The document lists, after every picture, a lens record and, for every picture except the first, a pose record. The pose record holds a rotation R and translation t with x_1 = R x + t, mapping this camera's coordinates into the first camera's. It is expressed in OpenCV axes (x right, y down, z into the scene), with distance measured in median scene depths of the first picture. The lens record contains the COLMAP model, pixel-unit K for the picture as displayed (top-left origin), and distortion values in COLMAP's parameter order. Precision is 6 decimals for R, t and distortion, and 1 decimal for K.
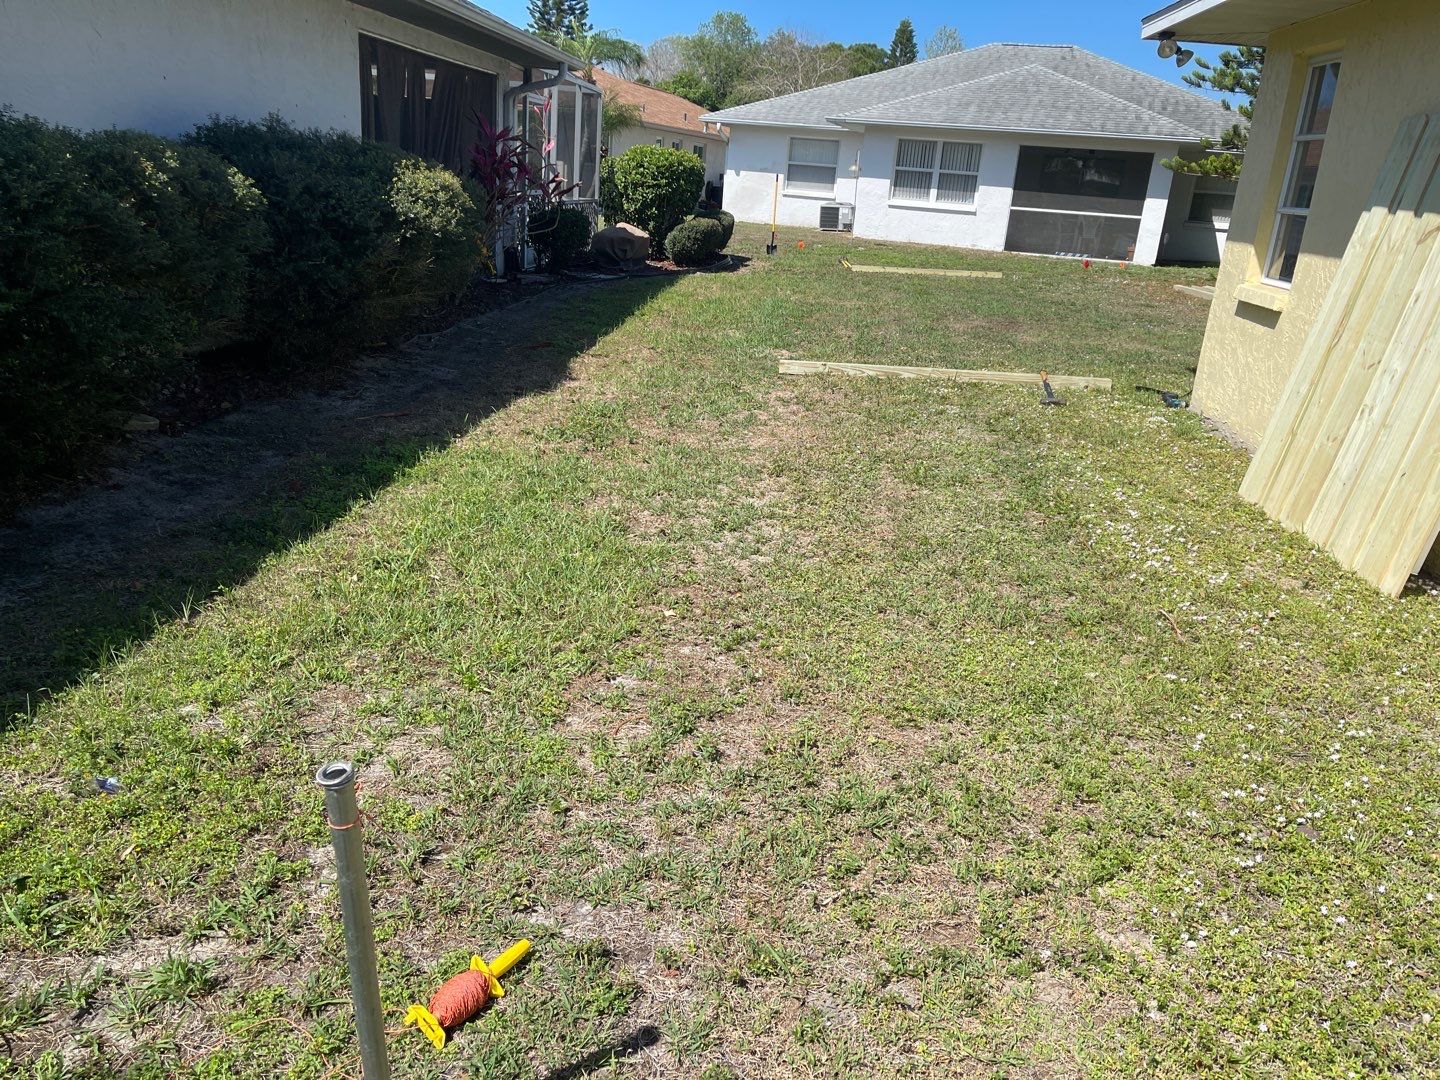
lens RADIAL K [[1093.4, 0, 720.8], [0, 1093.4, 533.6], [0, 0, 1]] dist [0.075114, -0.095717]
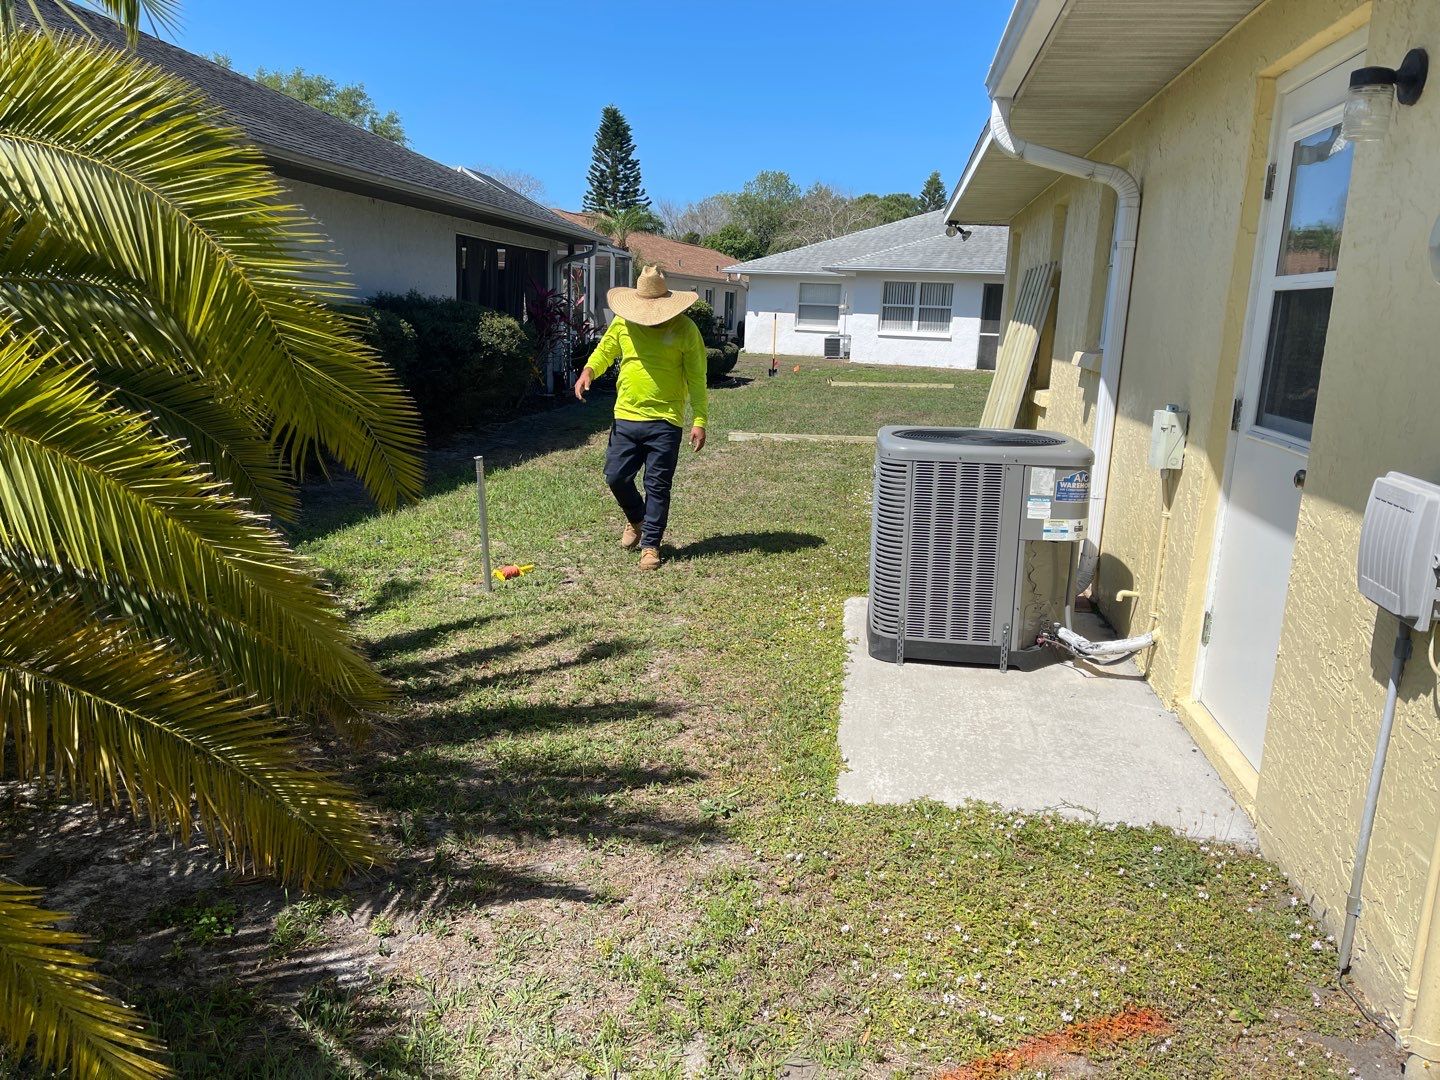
lens RADIAL K [[1093.4, 0, 718.1], [0, 1093.4, 543.3], [0, 0, 1]] dist [0.075114, -0.095717]
pose [[0.998097, -0.020146, -0.058272, 0.045869], [0.013553, 0.993684, -0.111396, 0.059187], [0.060148, 0.110394, 0.992066, -0.175332]]
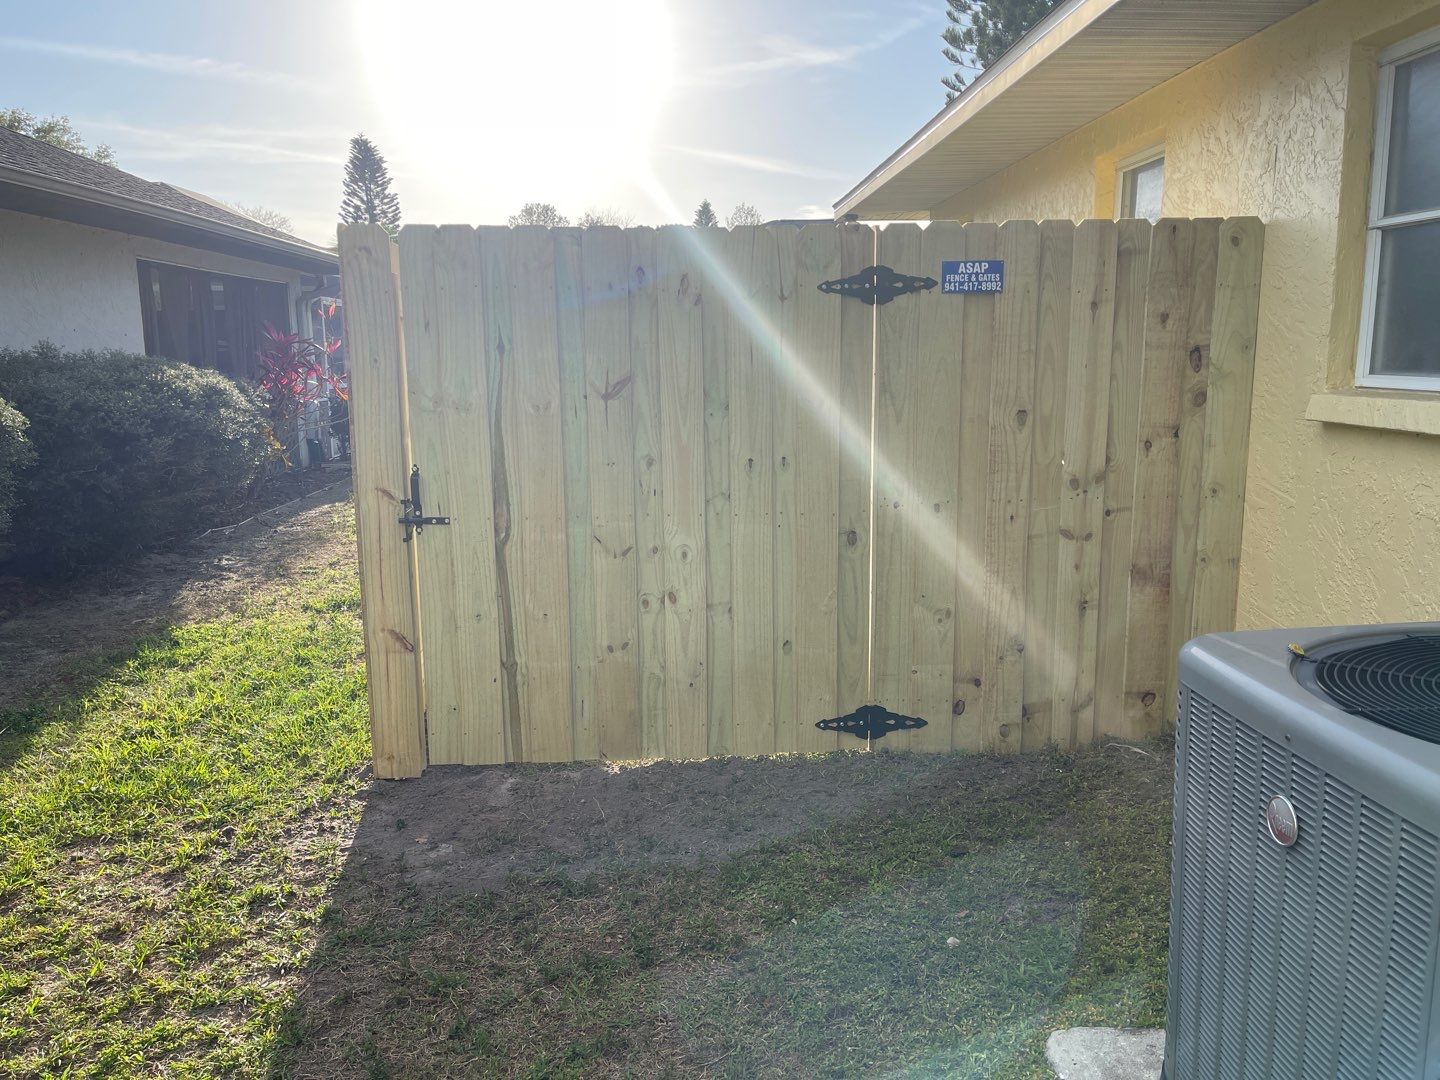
lens RADIAL K [[1093.4, 0, 720.1], [0, 1093.4, 535.7], [0, 0, 1]] dist [0.075114, -0.095717]
pose [[0.985572, -0.107119, 0.131050, 0.022965], [0.124638, 0.983148, -0.133737, 0.009326], [-0.114515, 0.148141, 0.982314, -0.029636]]
